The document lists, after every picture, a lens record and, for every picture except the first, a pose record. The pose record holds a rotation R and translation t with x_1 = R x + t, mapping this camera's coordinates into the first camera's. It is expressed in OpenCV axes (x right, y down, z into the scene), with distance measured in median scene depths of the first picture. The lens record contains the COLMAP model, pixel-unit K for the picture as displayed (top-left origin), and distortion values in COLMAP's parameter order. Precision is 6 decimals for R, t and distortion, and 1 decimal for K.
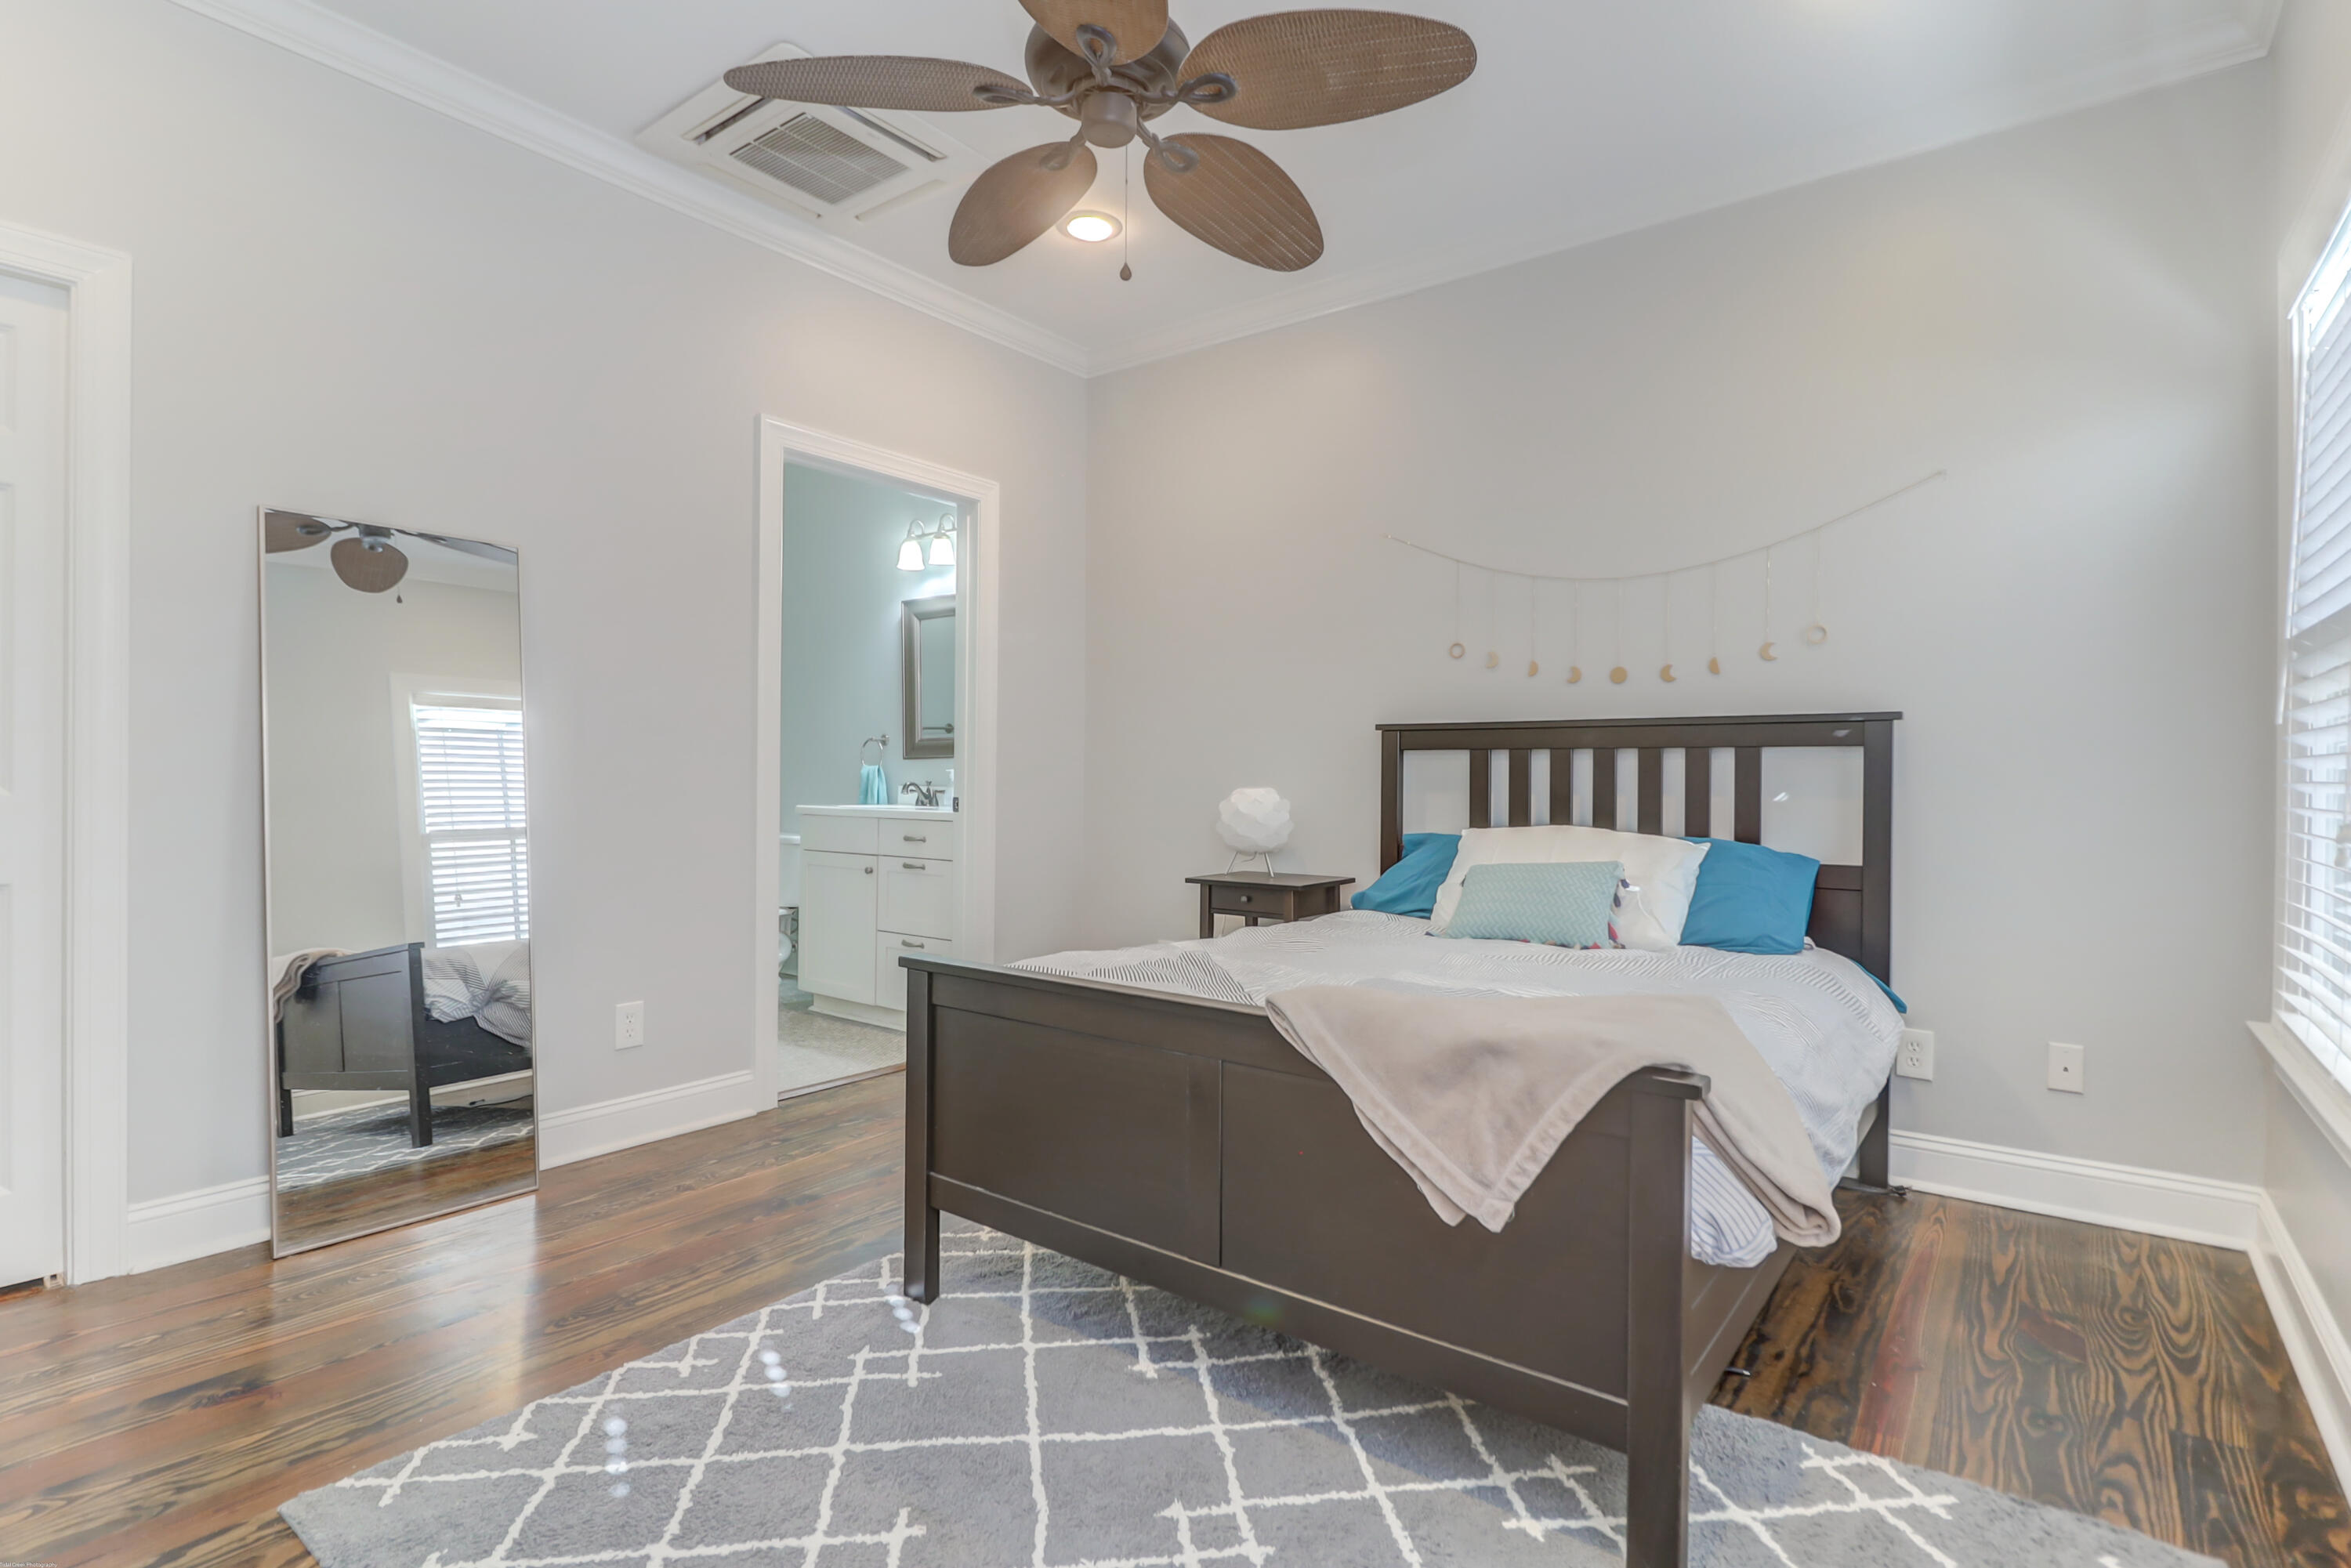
lens RADIAL K [[1142.2, 0, 1181.9], [0, 1142.2, 788.2], [0, 0, 1]] dist [0.001656, 0.000031]
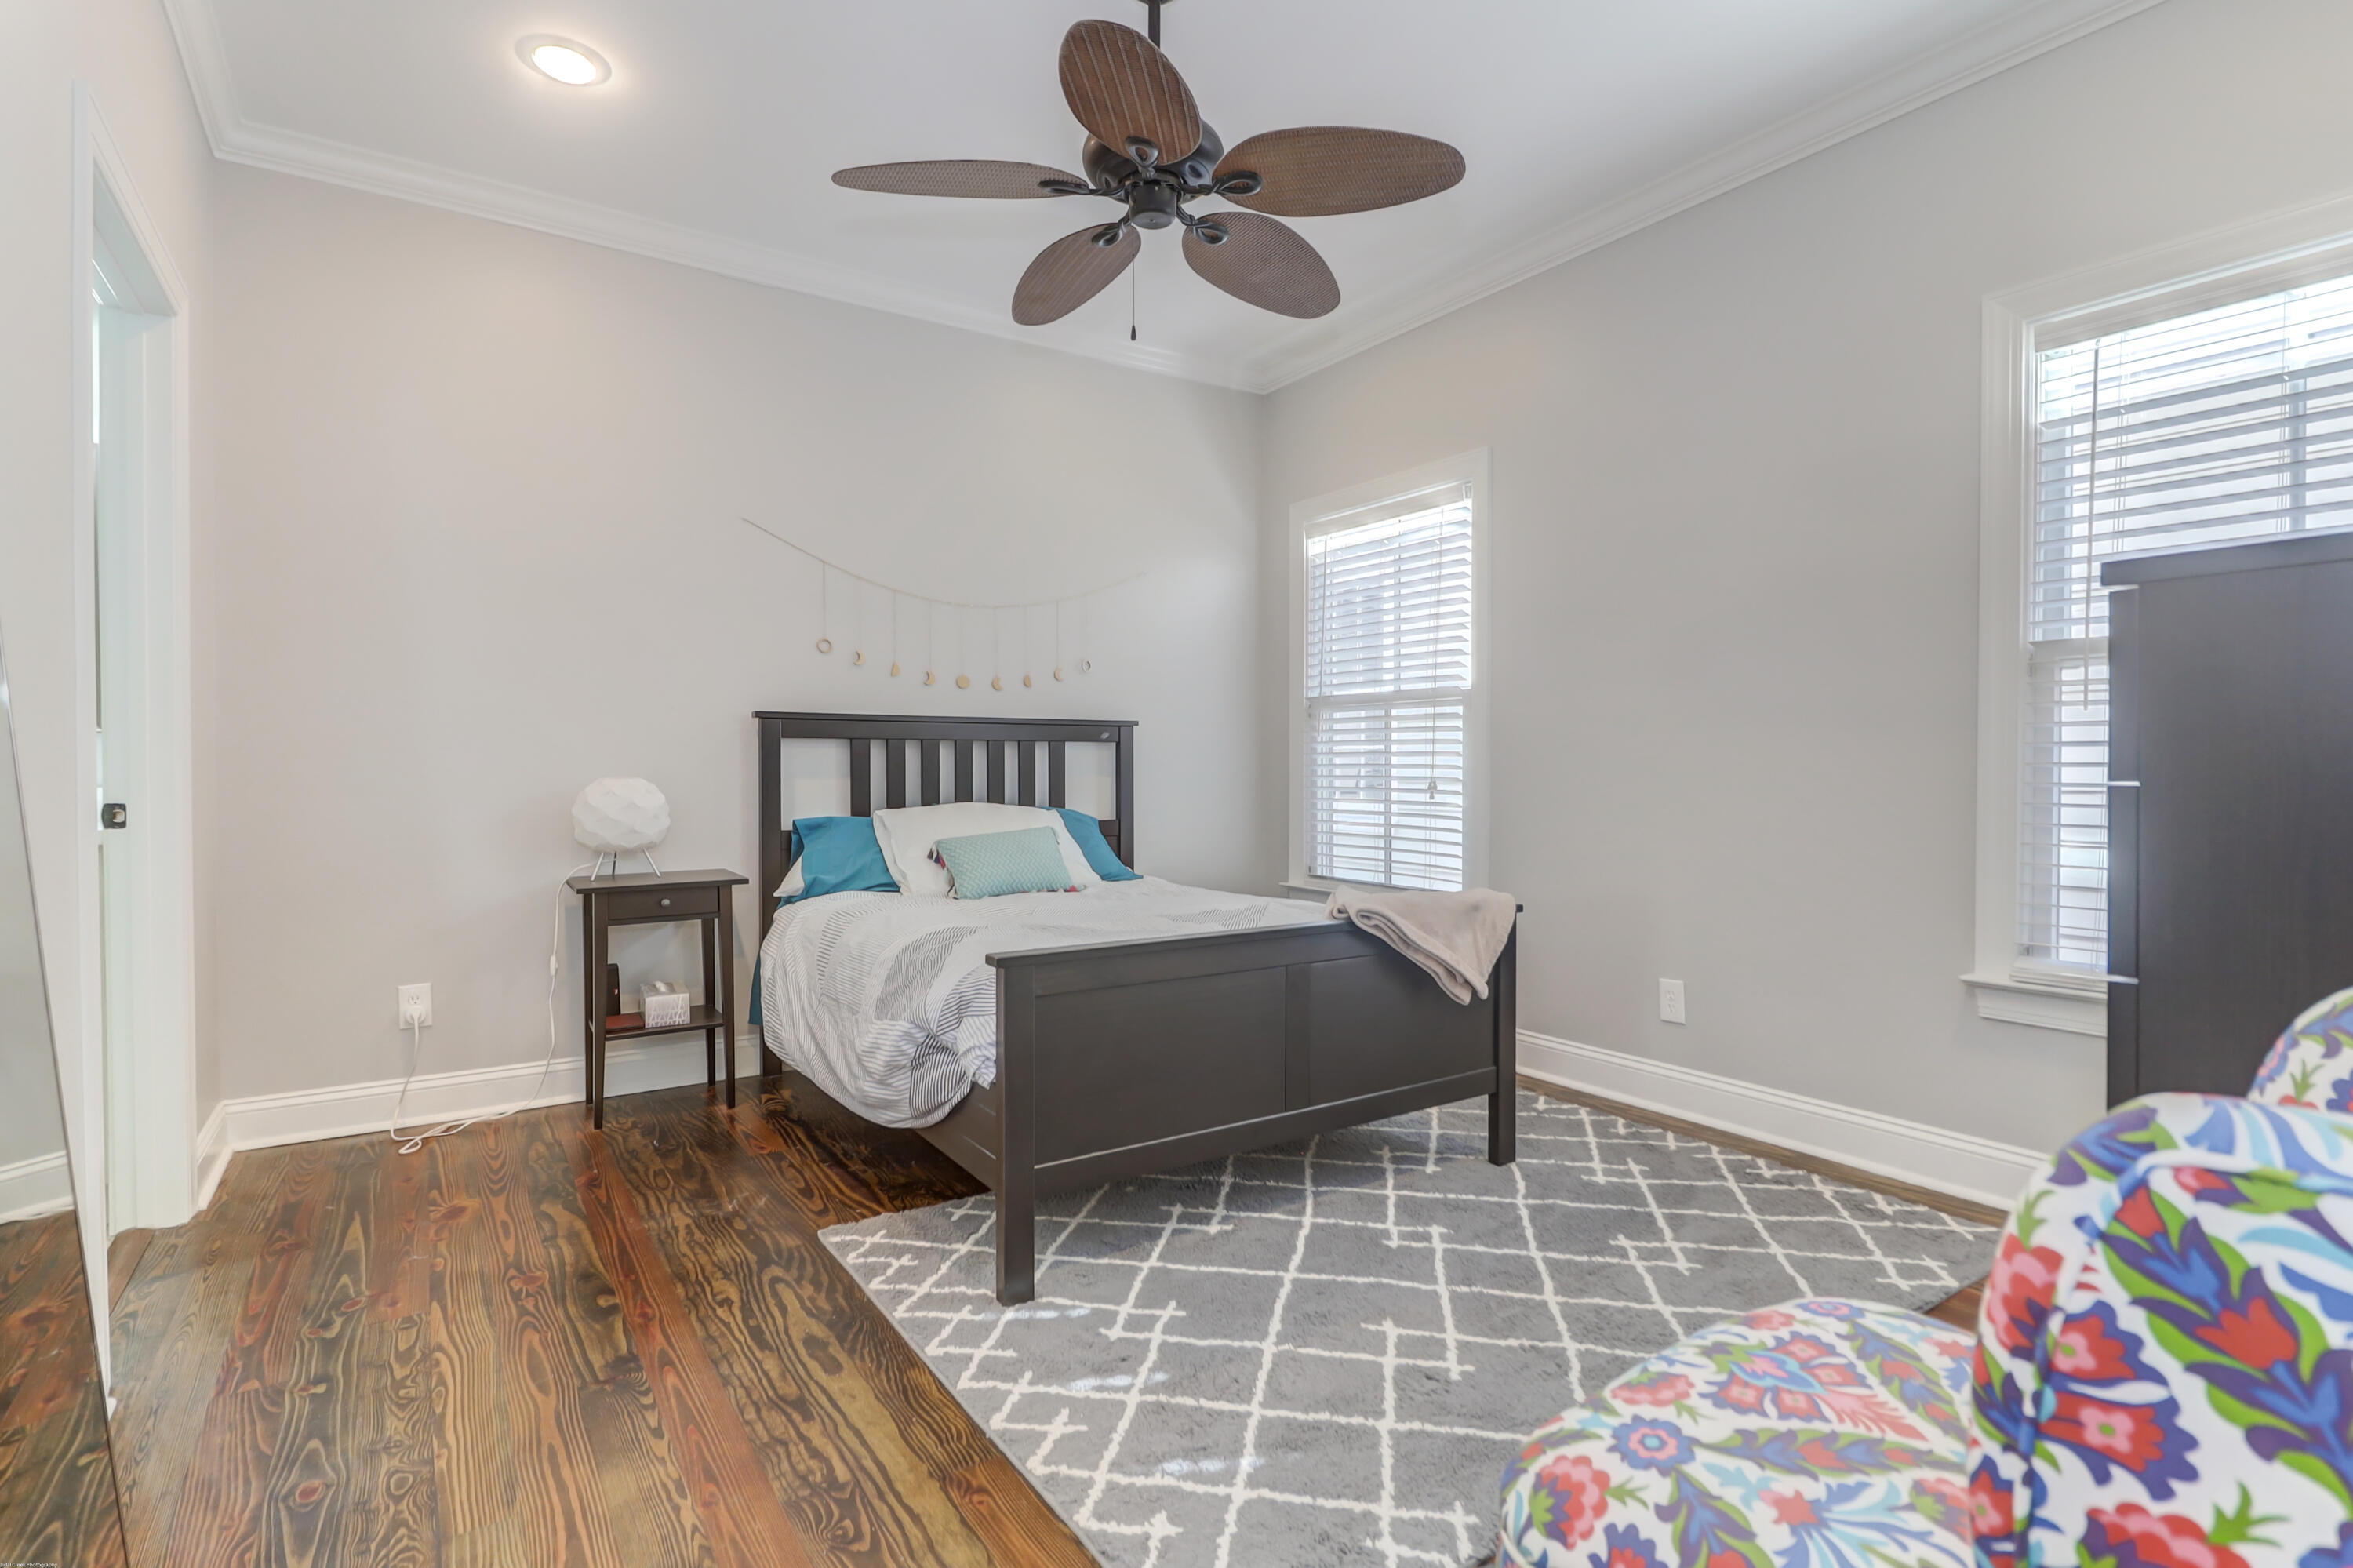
lens RADIAL K [[1143.3, 0, 1183.1], [0, 1143.3, 777.2], [0, 0, 1]] dist [0.001656, 0.000031]
pose [[0.319232, -0.013986, 0.947573, -0.838612], [0.014813, 0.999843, 0.009767, -0.003987], [-0.947561, 0.010918, 0.319389, 0.422668]]
